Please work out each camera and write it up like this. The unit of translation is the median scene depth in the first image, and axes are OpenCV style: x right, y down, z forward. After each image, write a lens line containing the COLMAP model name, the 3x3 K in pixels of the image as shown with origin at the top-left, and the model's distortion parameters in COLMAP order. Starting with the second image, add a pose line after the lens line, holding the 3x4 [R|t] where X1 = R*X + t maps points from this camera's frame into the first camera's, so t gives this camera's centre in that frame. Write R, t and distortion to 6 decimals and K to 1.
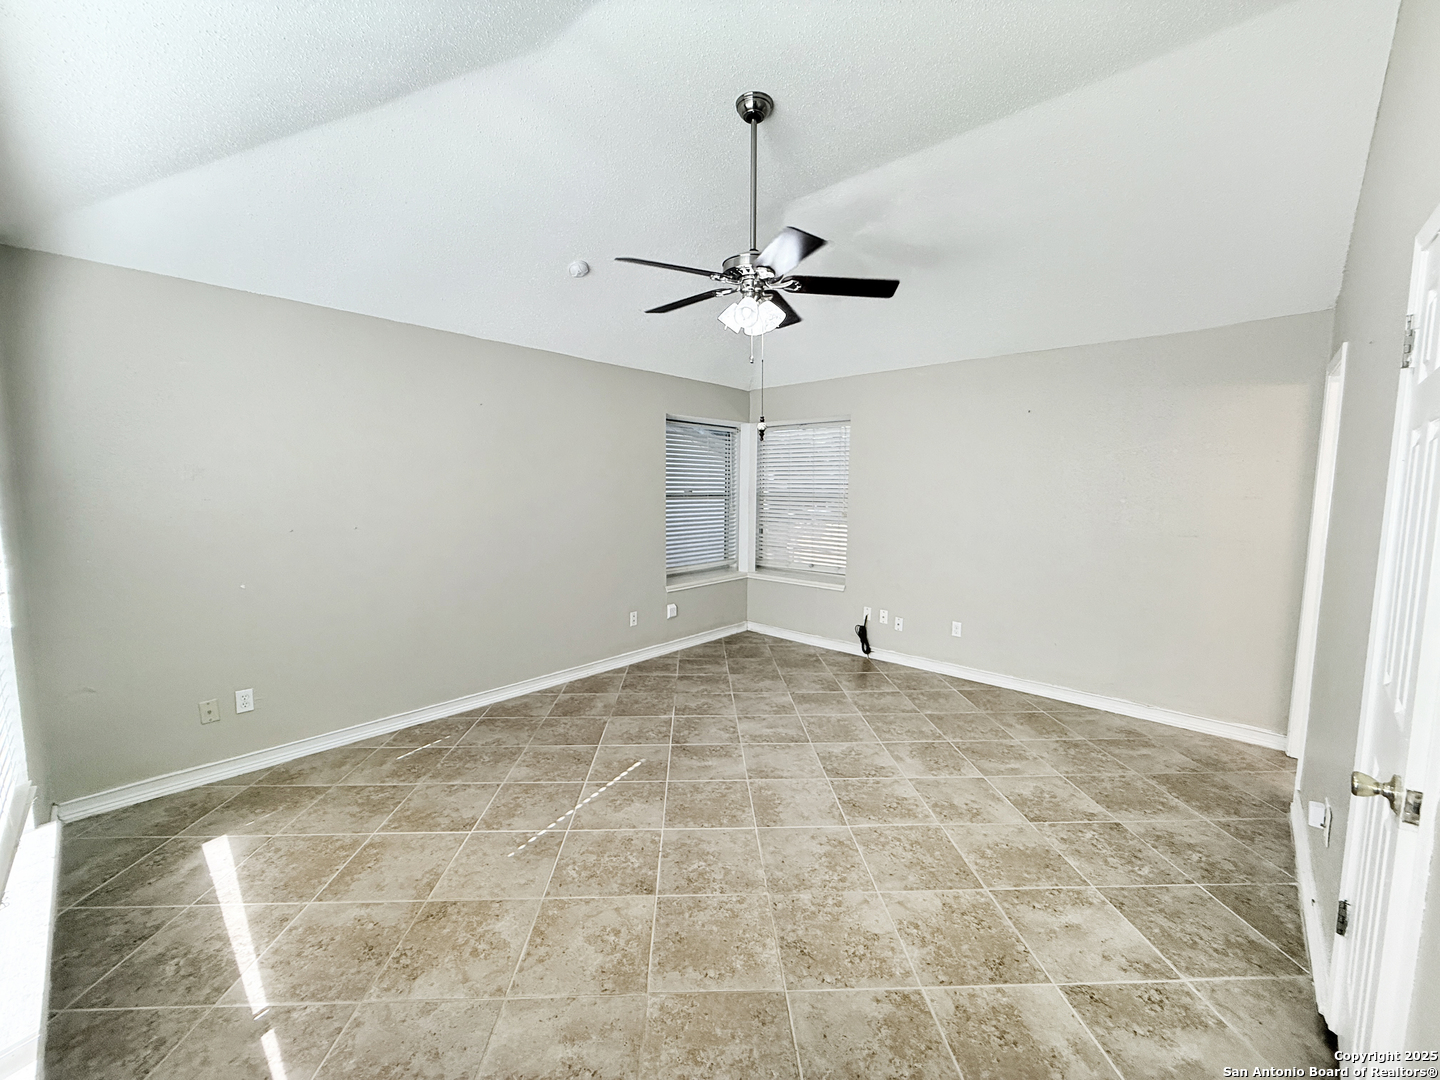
lens RADIAL K [[575.6, 0, 717.1], [0, 575.6, 540.9], [0, 0, 1]] dist [0.002404, -0.000035]
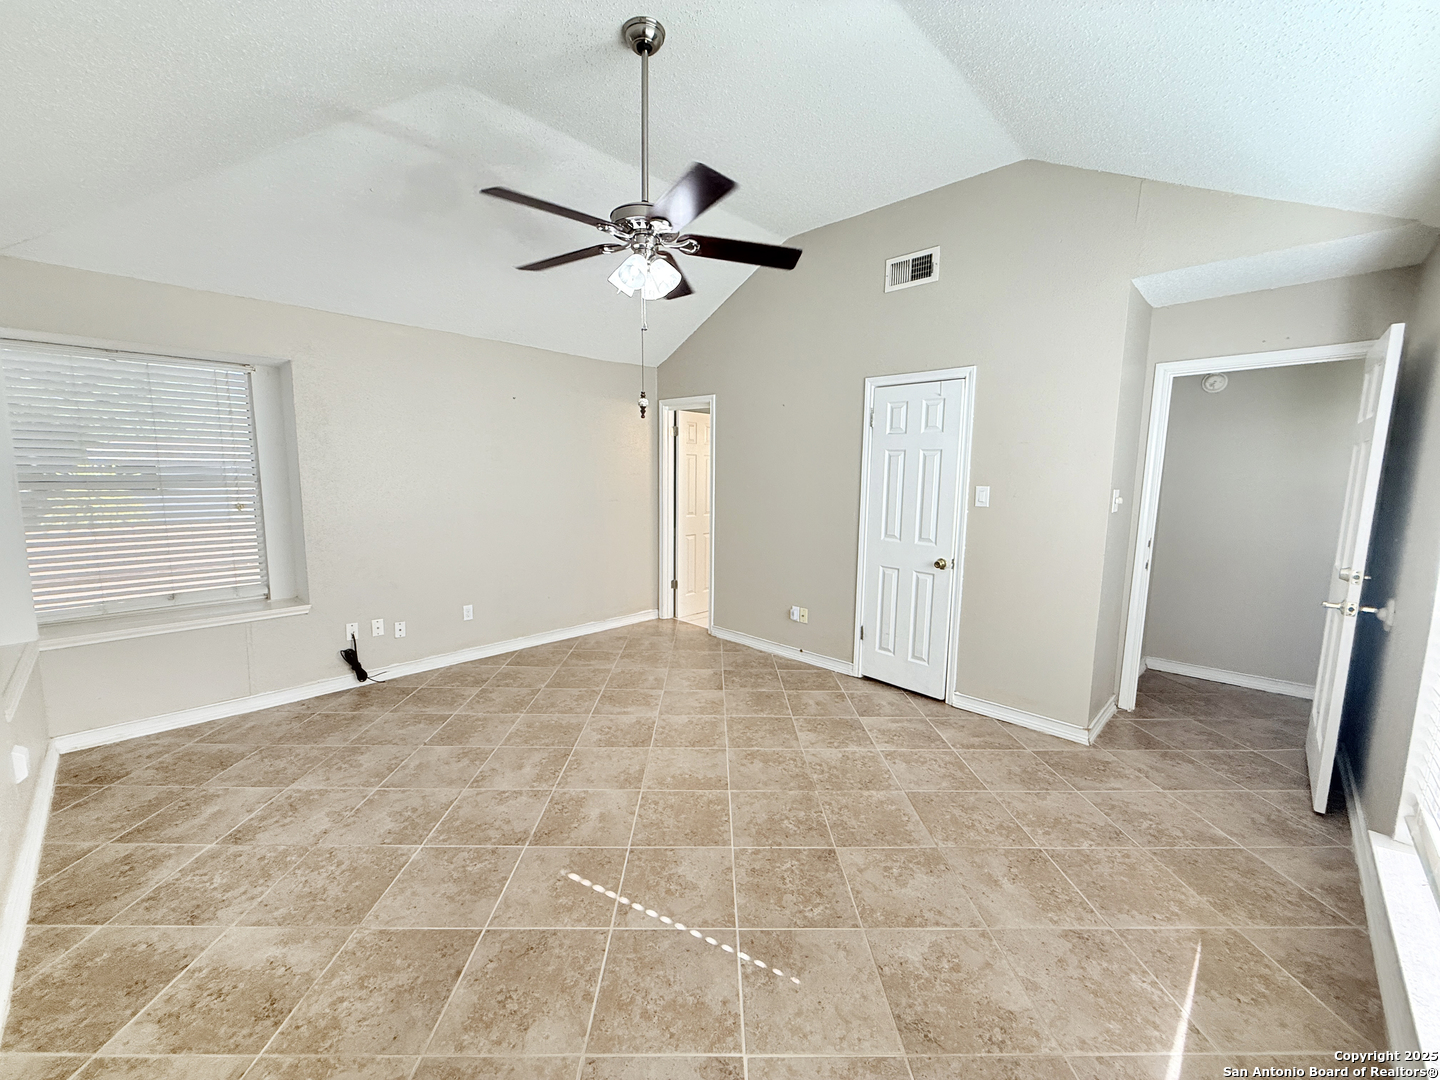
lens RADIAL K [[575.6, 0, 716.1], [0, 575.6, 542.0], [0, 0, 1]] dist [0.002404, -0.000035]
pose [[0.029365, -0.129978, 0.991082, -0.850579], [0.084134, 0.988312, 0.127122, -0.086862], [-0.996022, 0.079651, 0.039957, 0.863624]]
